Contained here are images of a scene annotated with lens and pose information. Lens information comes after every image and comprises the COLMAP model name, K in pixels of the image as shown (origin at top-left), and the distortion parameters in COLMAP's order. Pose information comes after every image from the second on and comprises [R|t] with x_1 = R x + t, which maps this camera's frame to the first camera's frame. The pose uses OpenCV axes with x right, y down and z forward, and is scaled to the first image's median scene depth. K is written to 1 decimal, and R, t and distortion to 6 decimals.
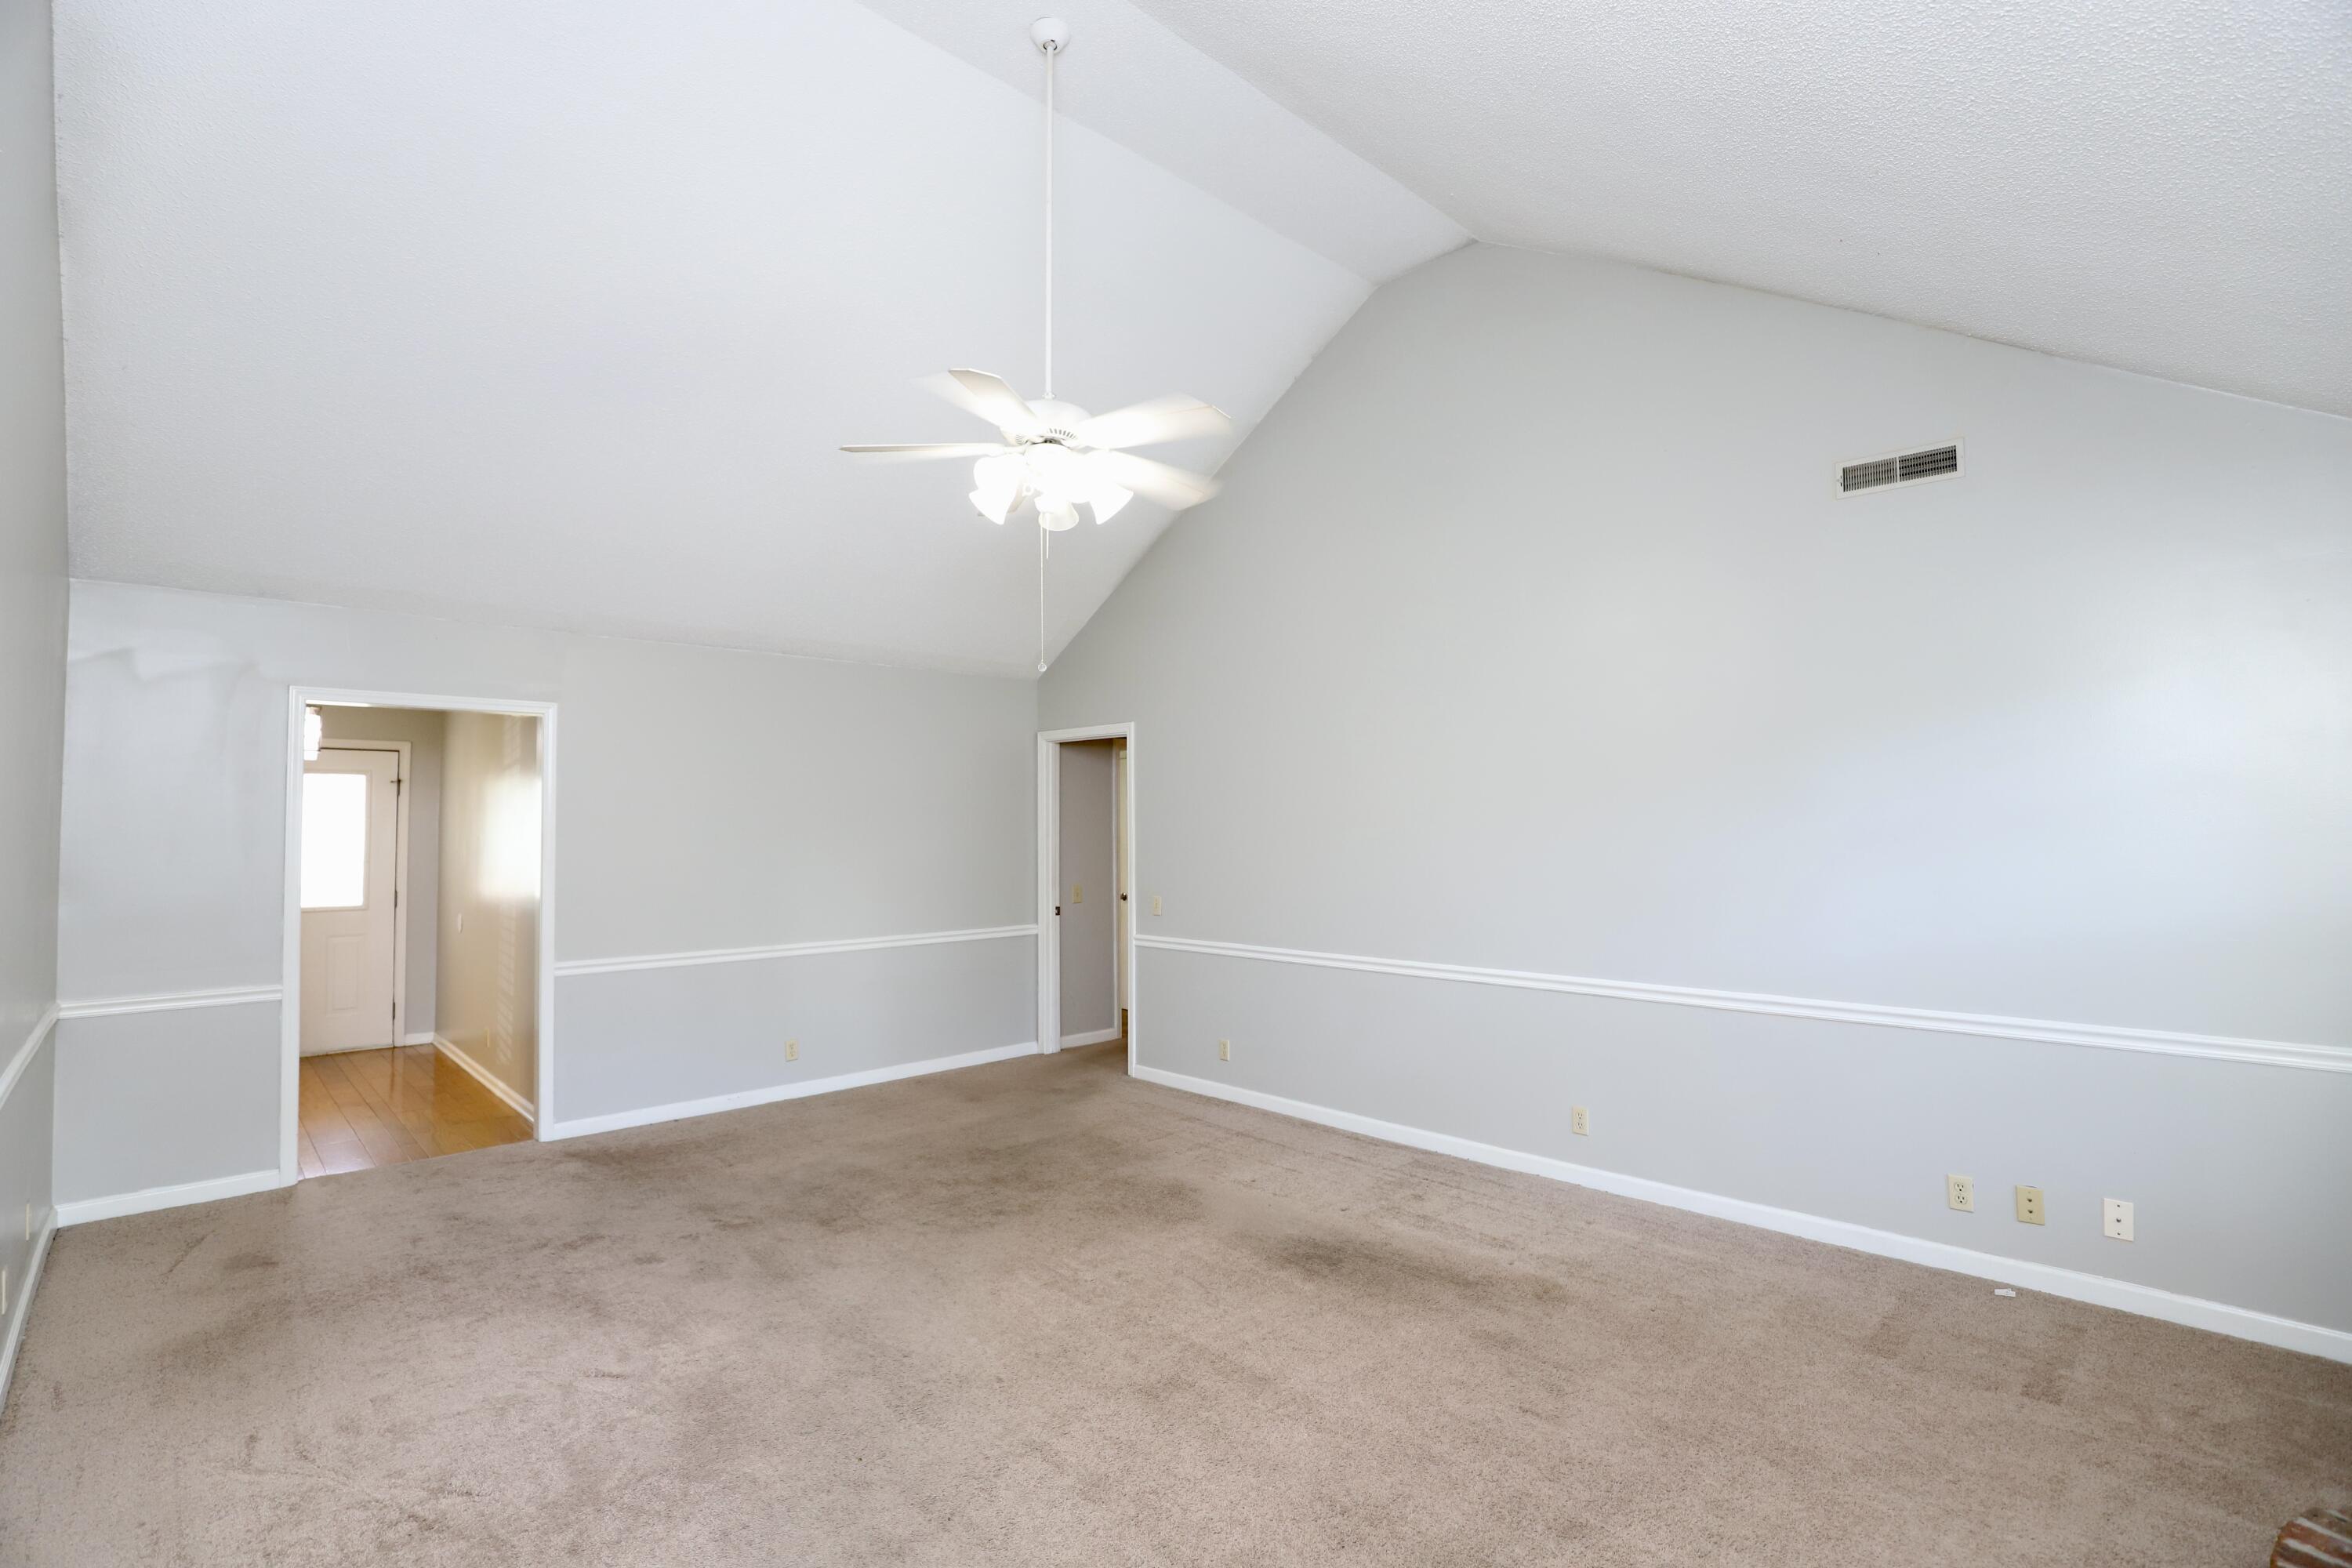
lens RADIAL K [[1085.3, 0, 1180.6], [0, 1085.3, 775.7], [0, 0, 1]] dist [-0.025701, 0.000043]
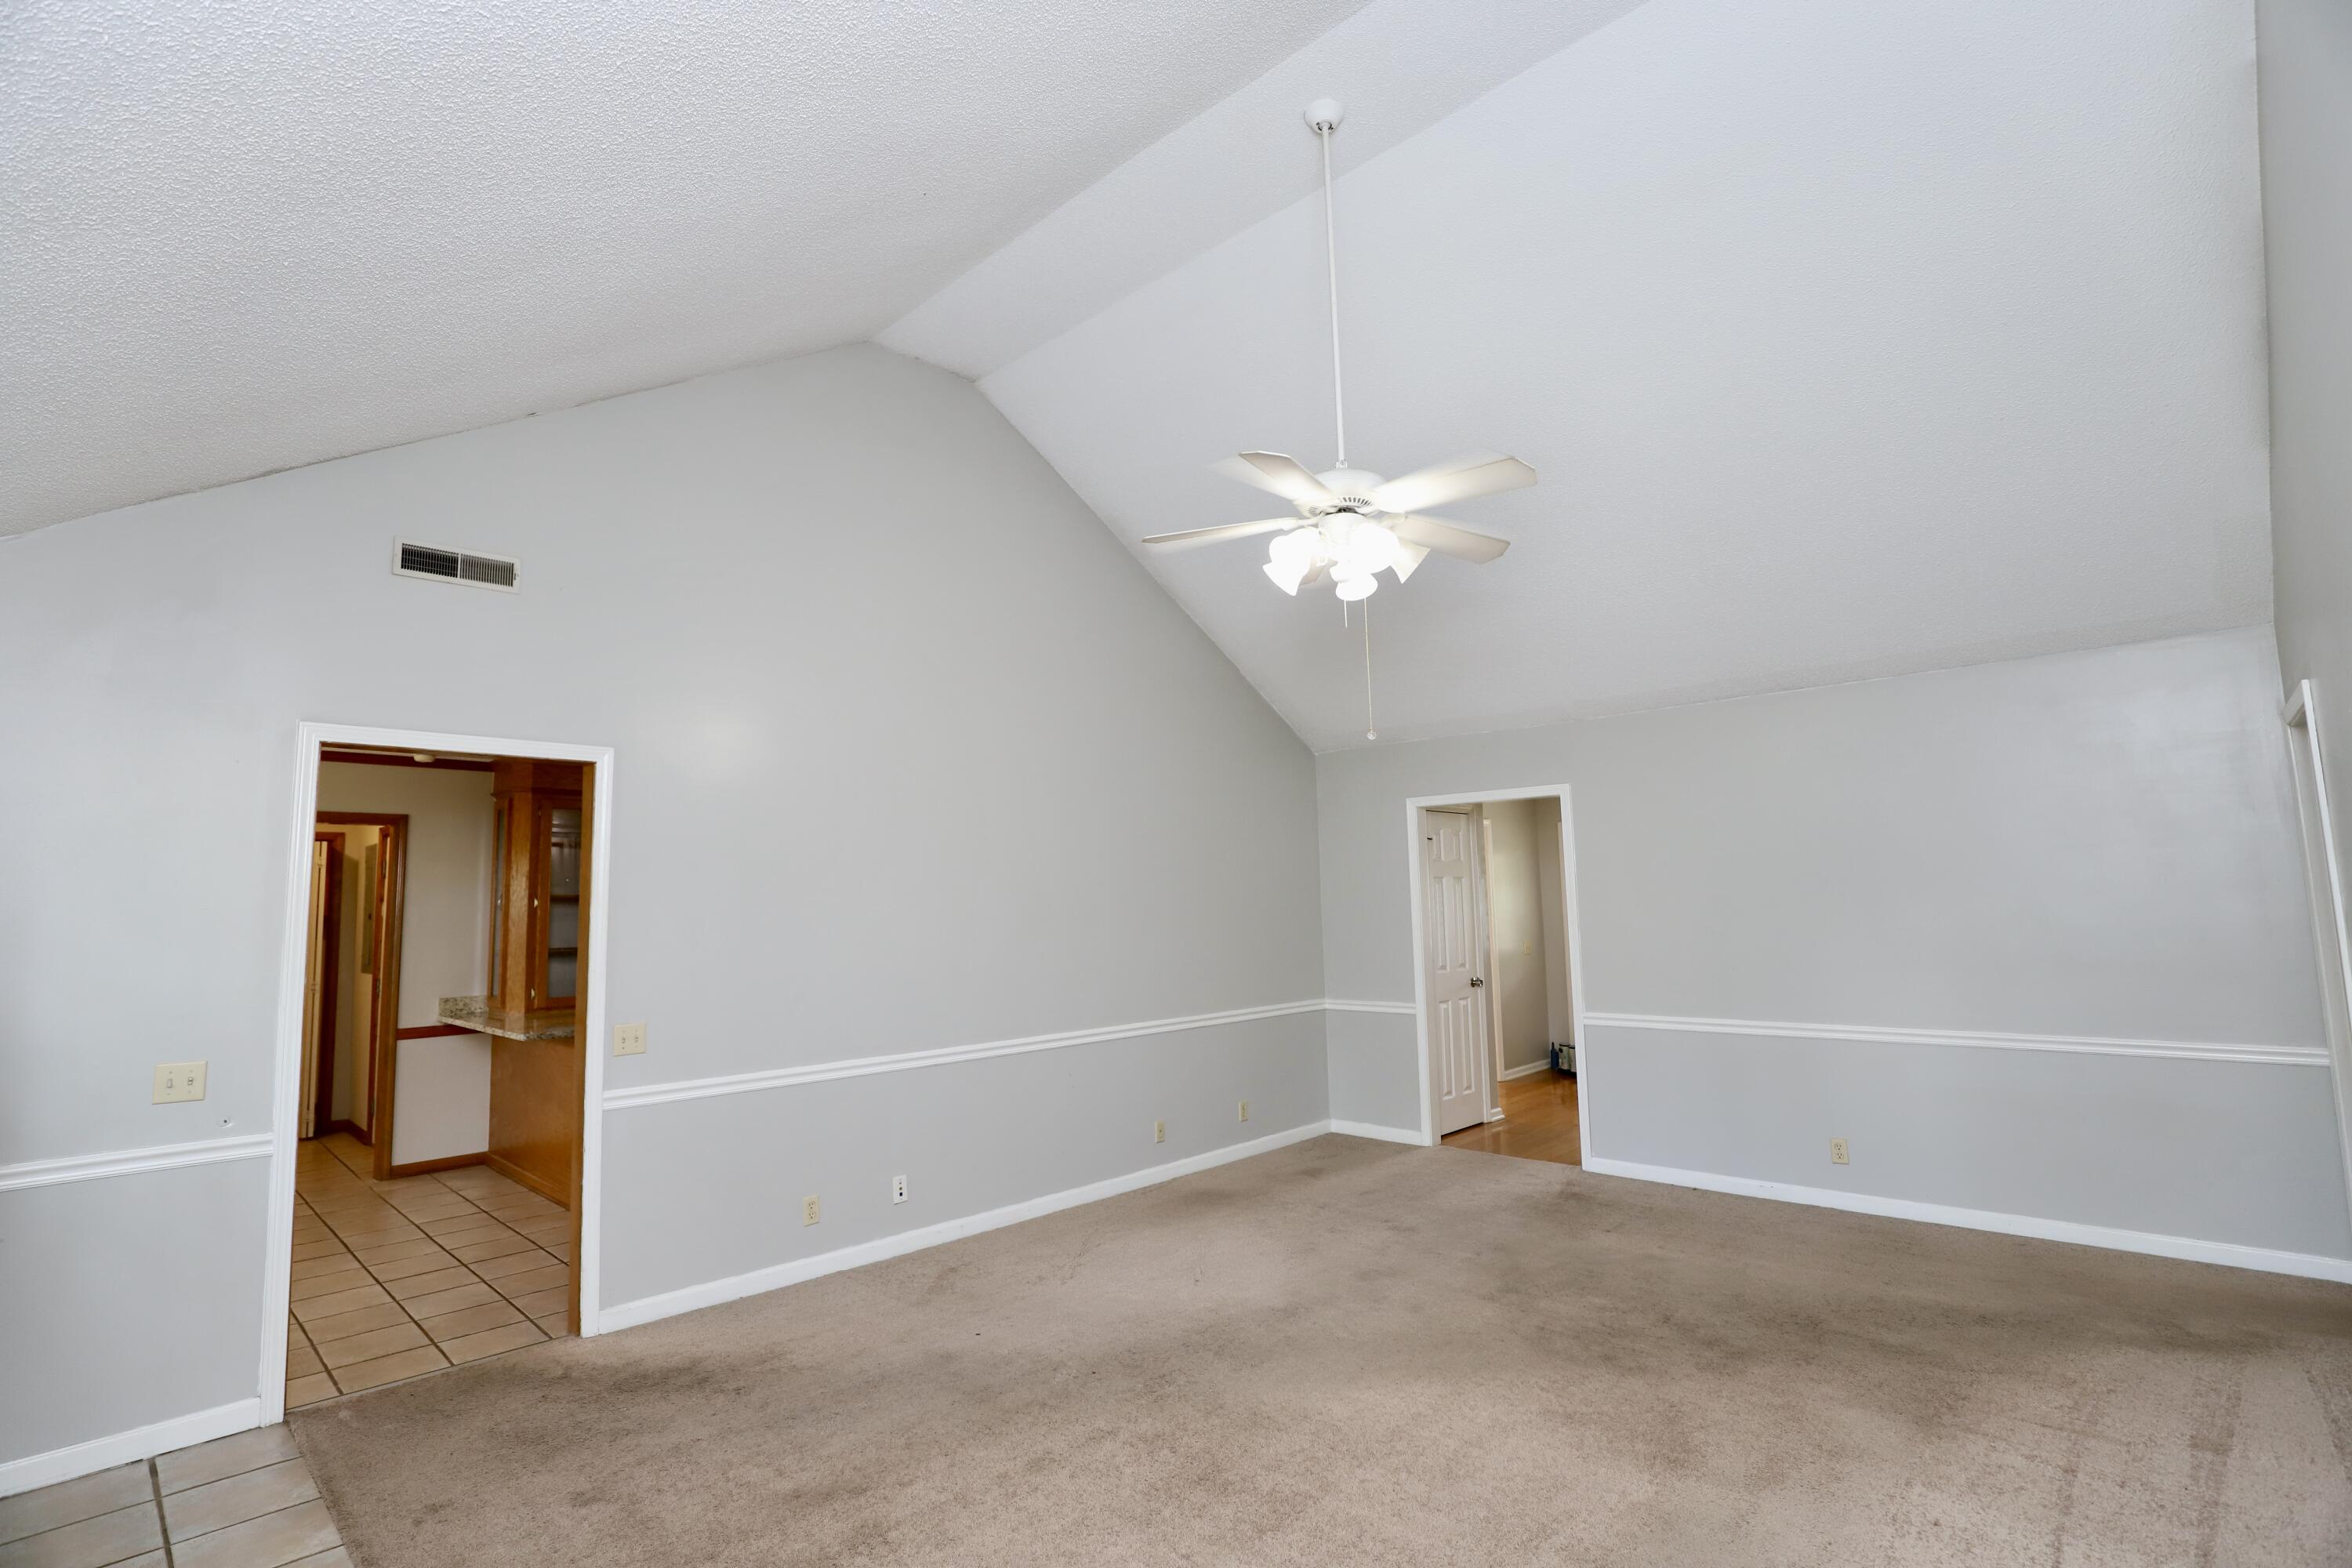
lens RADIAL K [[1105.5, 0, 1168.7], [0, 1105.5, 776.0], [0, 0, 1]] dist [-0.030748, 0.000758]
pose [[0.019322, -0.108019, -0.993961, 0.719571], [0.070270, 0.991835, -0.106422, 0.025278], [0.997341, -0.067789, 0.026754, 0.679618]]
